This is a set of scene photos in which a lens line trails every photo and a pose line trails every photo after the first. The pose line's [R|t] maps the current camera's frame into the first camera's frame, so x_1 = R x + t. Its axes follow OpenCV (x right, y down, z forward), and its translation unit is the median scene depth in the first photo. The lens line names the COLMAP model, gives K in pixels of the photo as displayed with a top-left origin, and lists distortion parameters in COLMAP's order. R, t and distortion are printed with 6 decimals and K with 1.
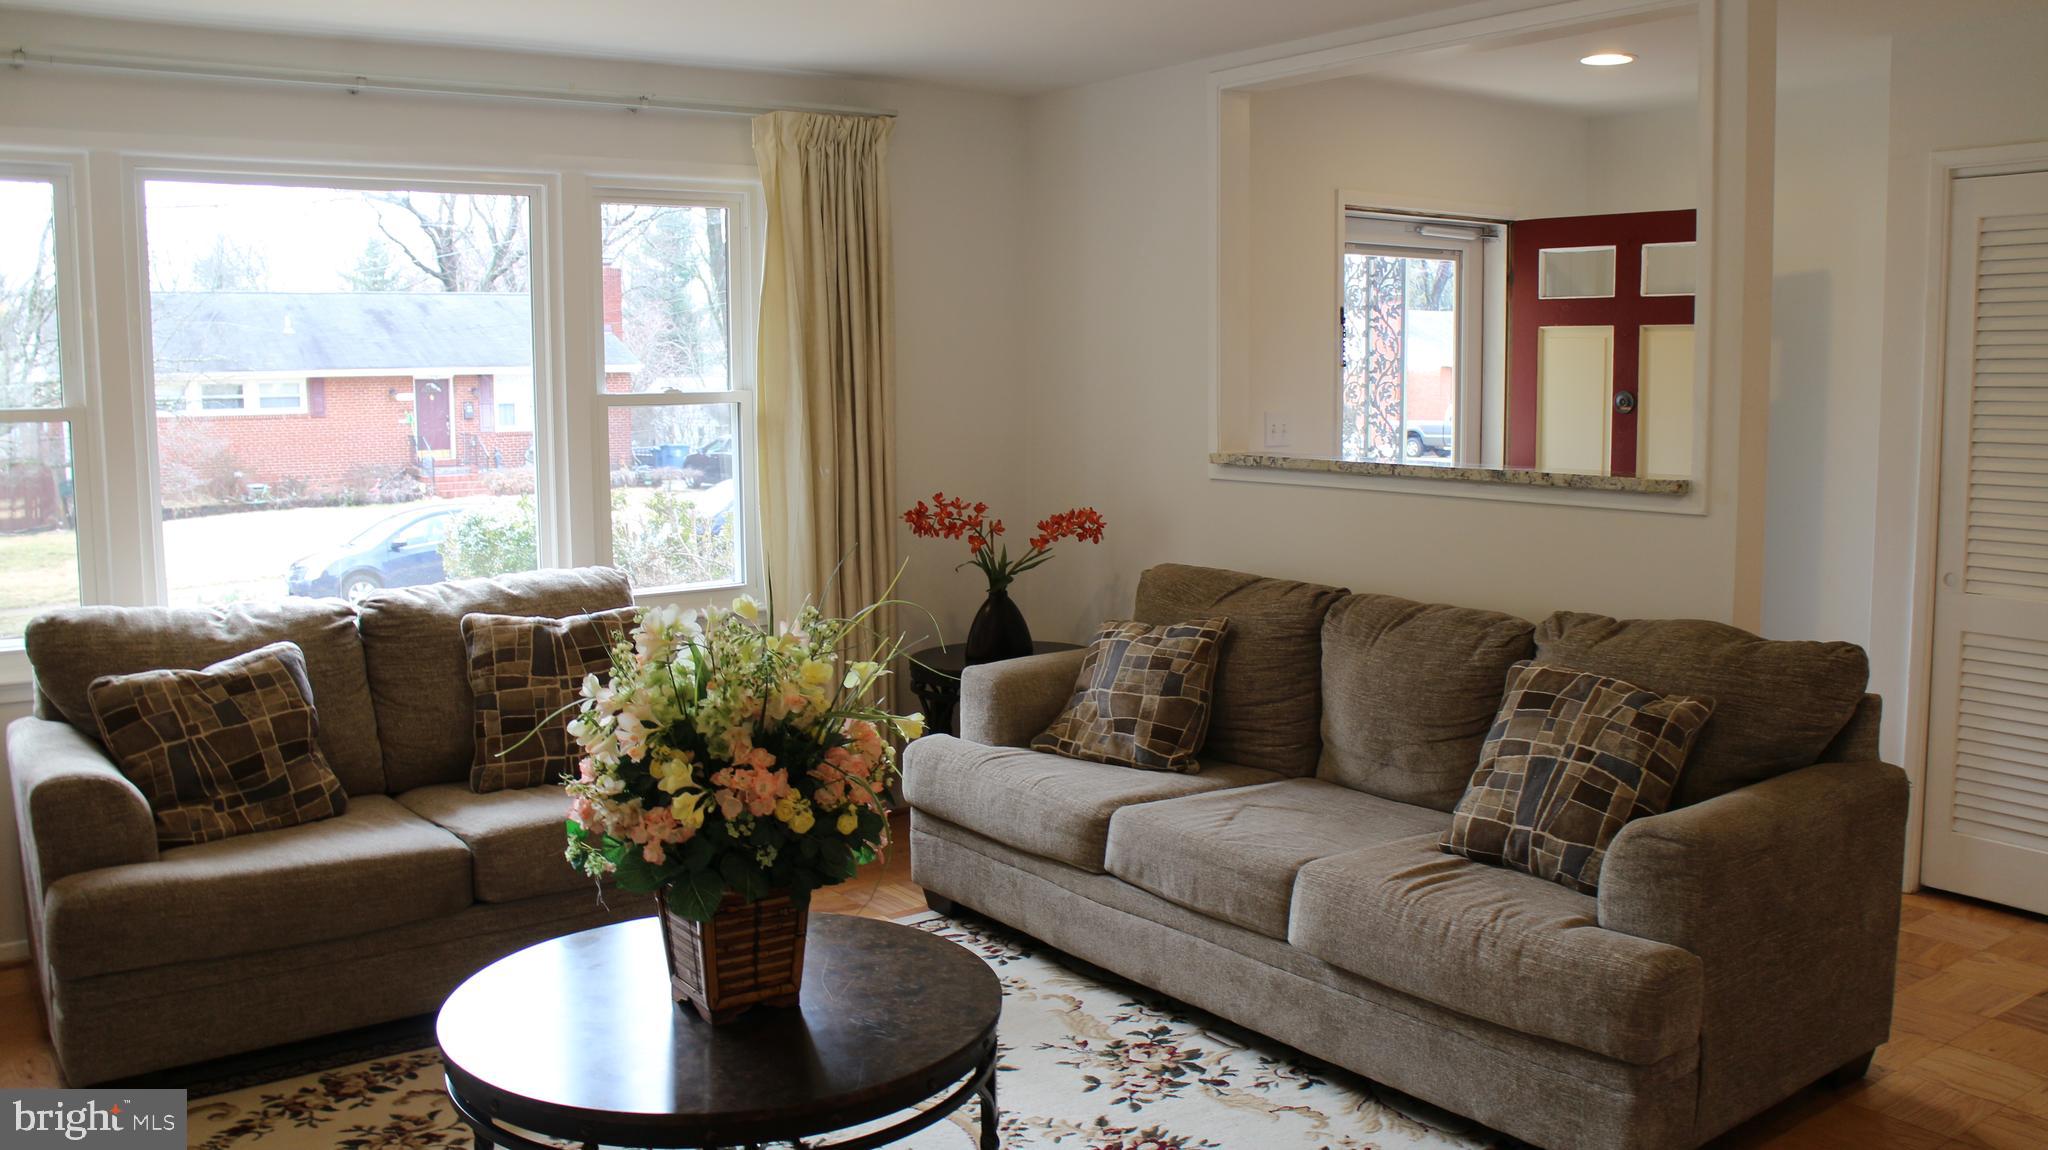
lens RADIAL K [[1706.2, 0, 1032.0], [0, 1706.2, 559.3], [0, 0, 1]] dist [-0.168208, 0.144850]
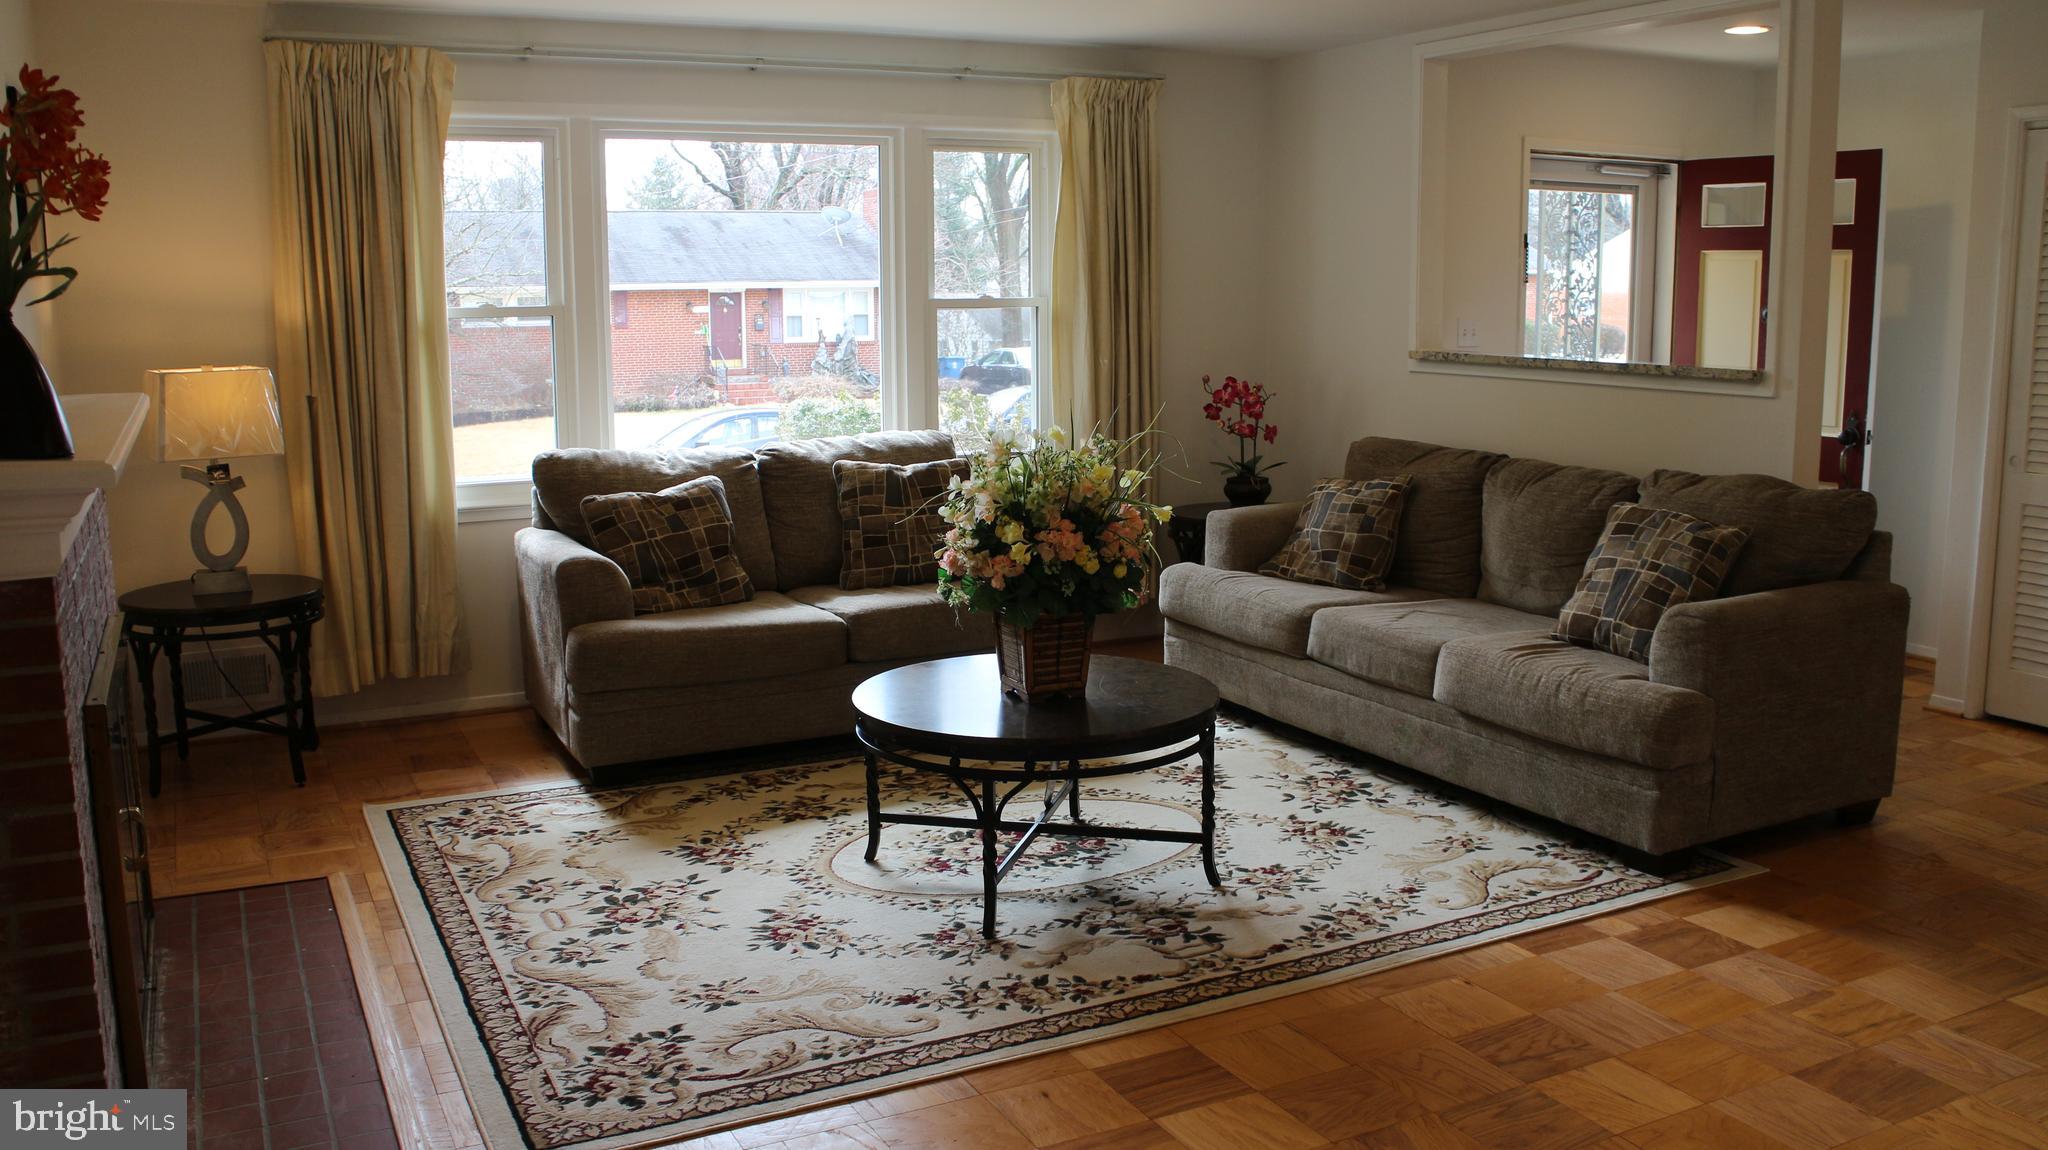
lens RADIAL K [[1702.3, 0, 1037.9], [0, 1702.3, 565.0], [0, 0, 1]] dist [-0.165292, 0.131485]
pose [[0.988116, 0.026257, -0.151450, 0.035314], [-0.018411, 0.998426, 0.052978, 0.047007], [0.152602, -0.049560, 0.987044, -0.370983]]
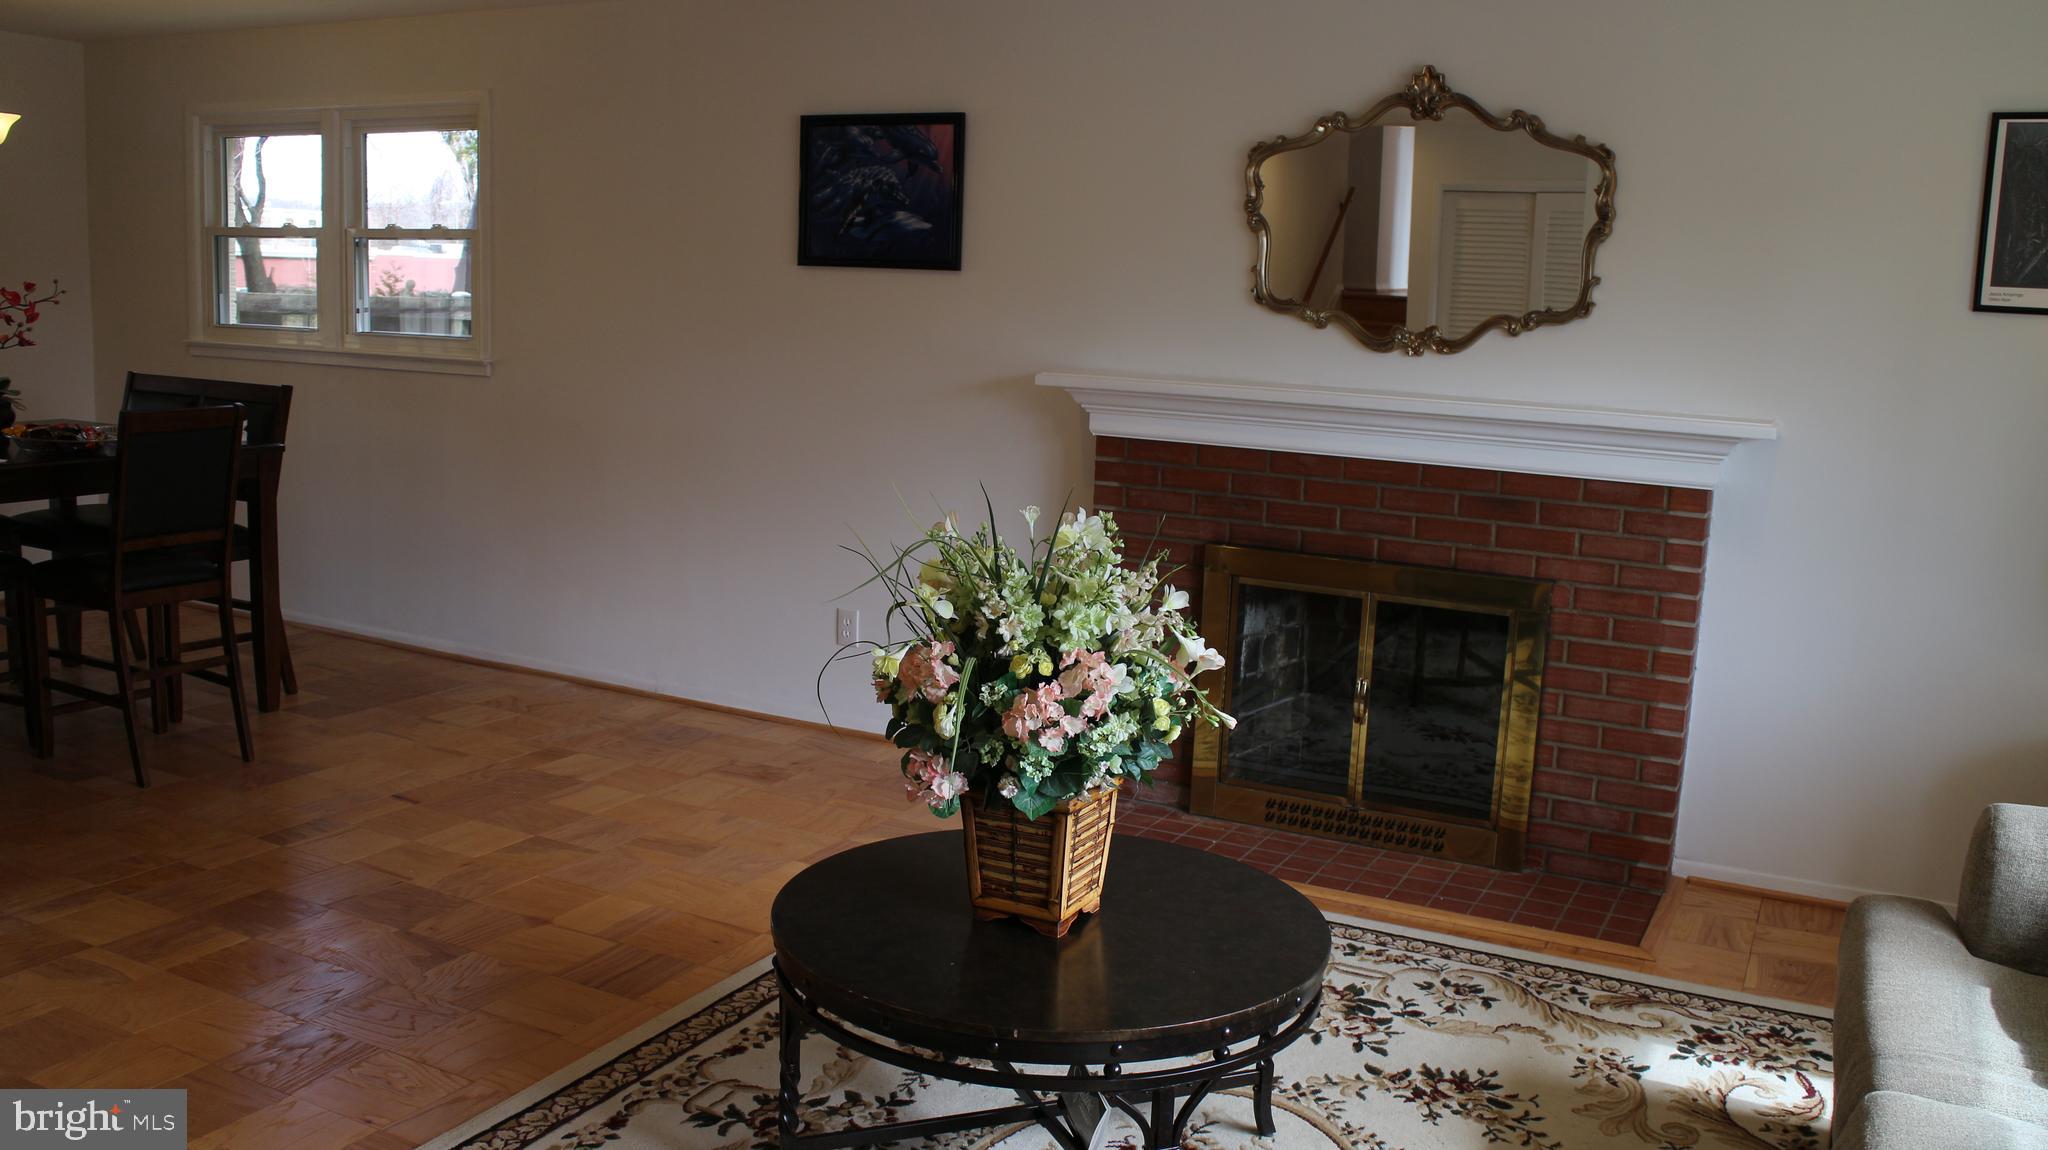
lens RADIAL K [[1702.3, 0, 1037.9], [0, 1702.3, 565.0], [0, 0, 1]] dist [-0.165292, 0.131485]
pose [[-0.890703, 0.041681, -0.452671, 0.195928], [-0.085264, 0.962797, 0.256423, -0.142202], [0.446518, 0.266993, -0.854012, 1.305323]]
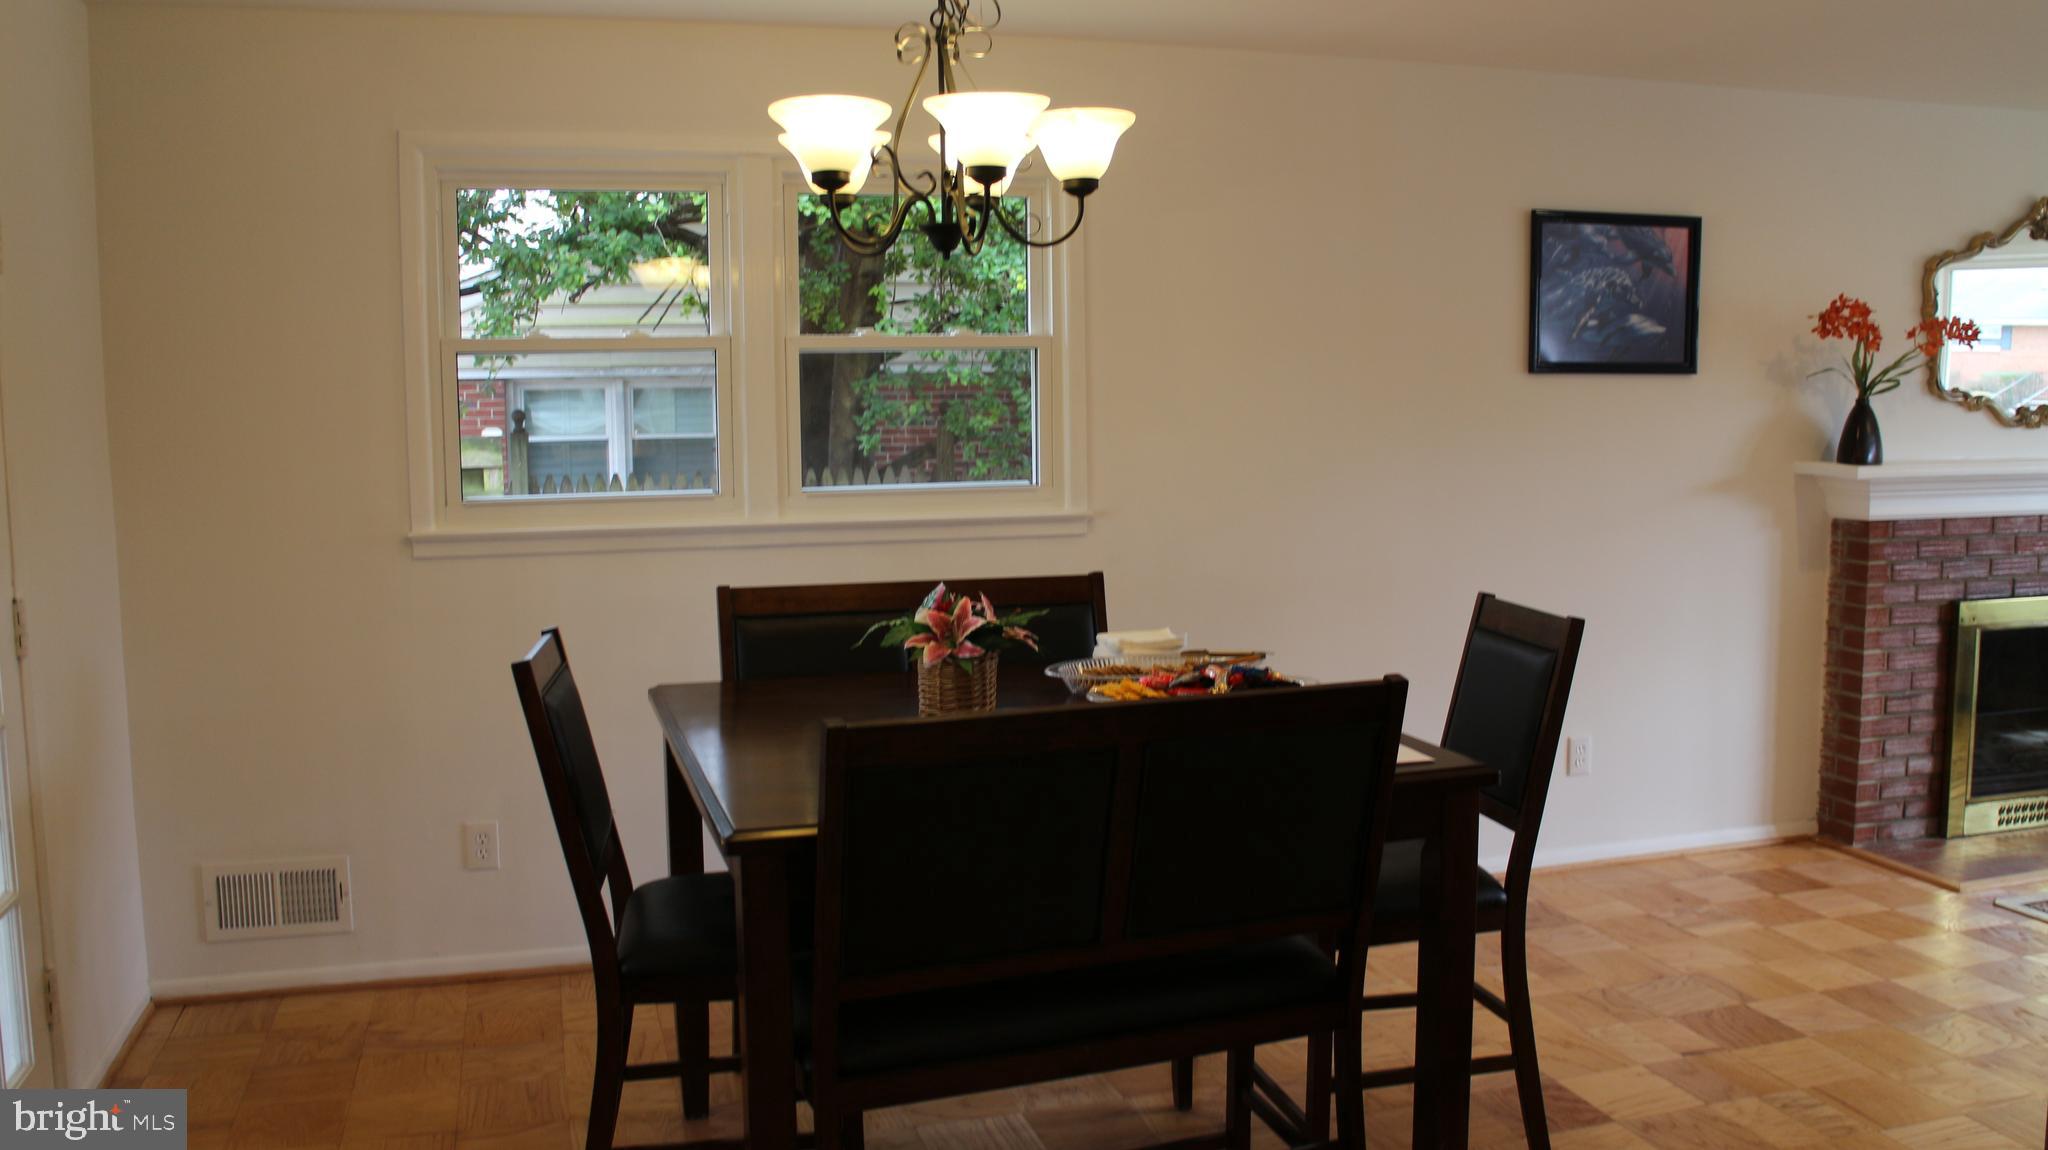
lens RADIAL K [[1706.2, 0, 1032.0], [0, 1706.2, 559.3], [0, 0, 1]] dist [-0.168208, 0.144850]
pose [[-0.324275, 0.105475, -0.940064, 1.091270], [-0.092904, 0.985409, 0.142609, -0.008091], [0.941390, 0.133580, -0.309744, -0.036102]]
